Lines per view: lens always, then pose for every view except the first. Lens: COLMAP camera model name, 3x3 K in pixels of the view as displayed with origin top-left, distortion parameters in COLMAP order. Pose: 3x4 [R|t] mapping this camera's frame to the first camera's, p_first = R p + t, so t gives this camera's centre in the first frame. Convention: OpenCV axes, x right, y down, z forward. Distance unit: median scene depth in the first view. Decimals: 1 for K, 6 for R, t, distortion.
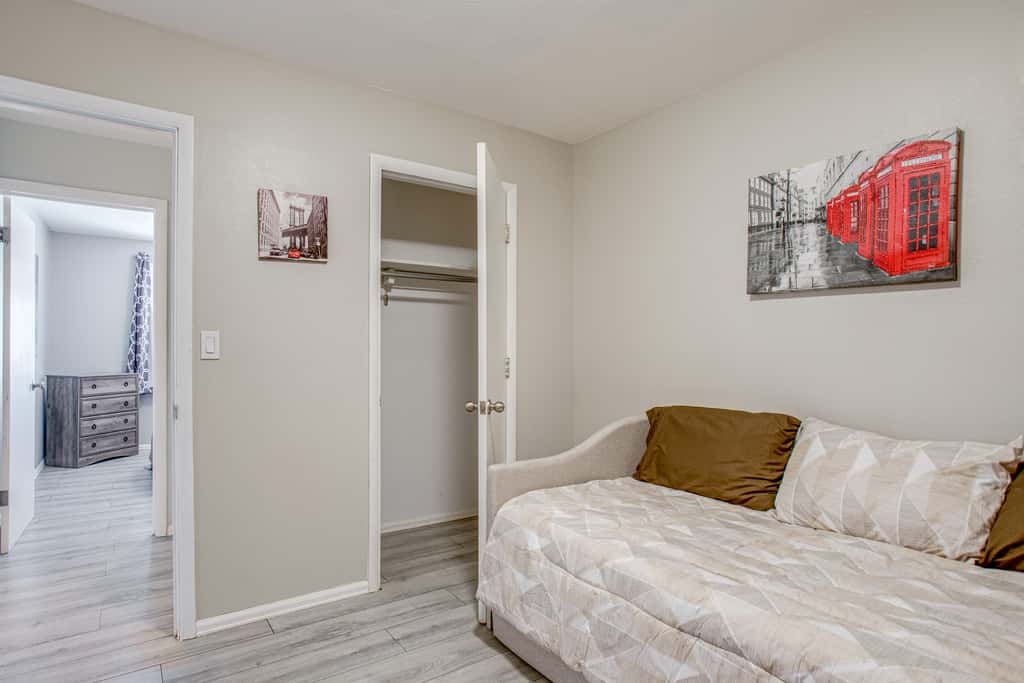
lens RADIAL K [[588.5, 0, 507.0], [0, 588.5, 349.8], [0, 0, 1]] dist [-0.006183, -0.000898]
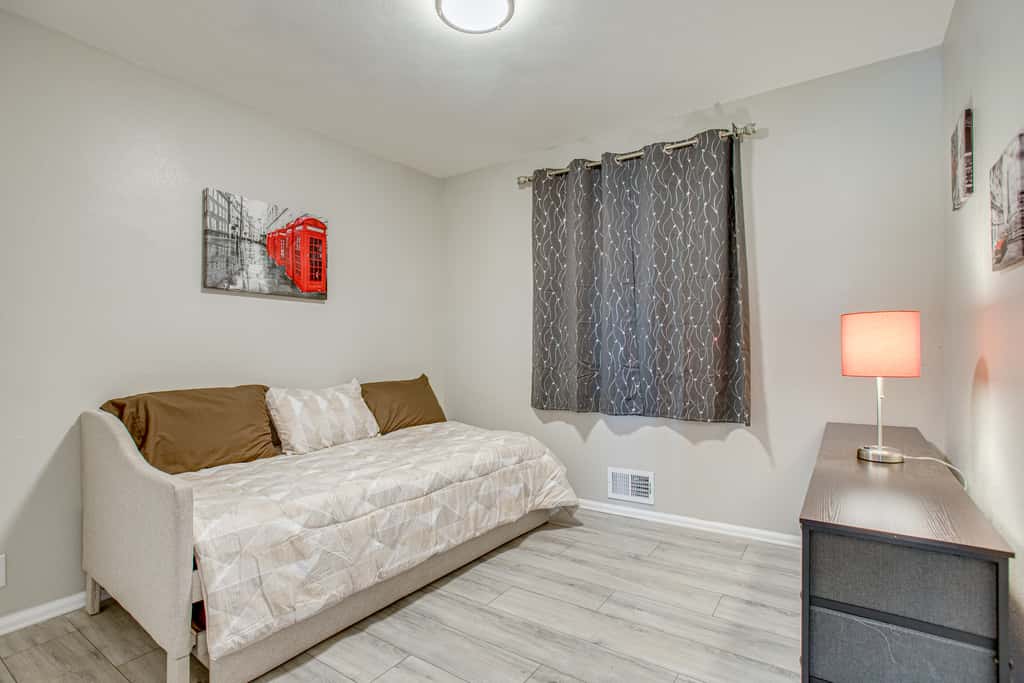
lens RADIAL K [[495.2, 0, 512.7], [0, 495.2, 343.6], [0, 0, 1]] dist [0.001412, 0.000103]
pose [[-0.379062, 0.010854, 0.925308, -0.769486], [0.010751, 0.999915, -0.007325, 0.032039], [-0.925309, 0.007171, -0.379147, 0.878535]]
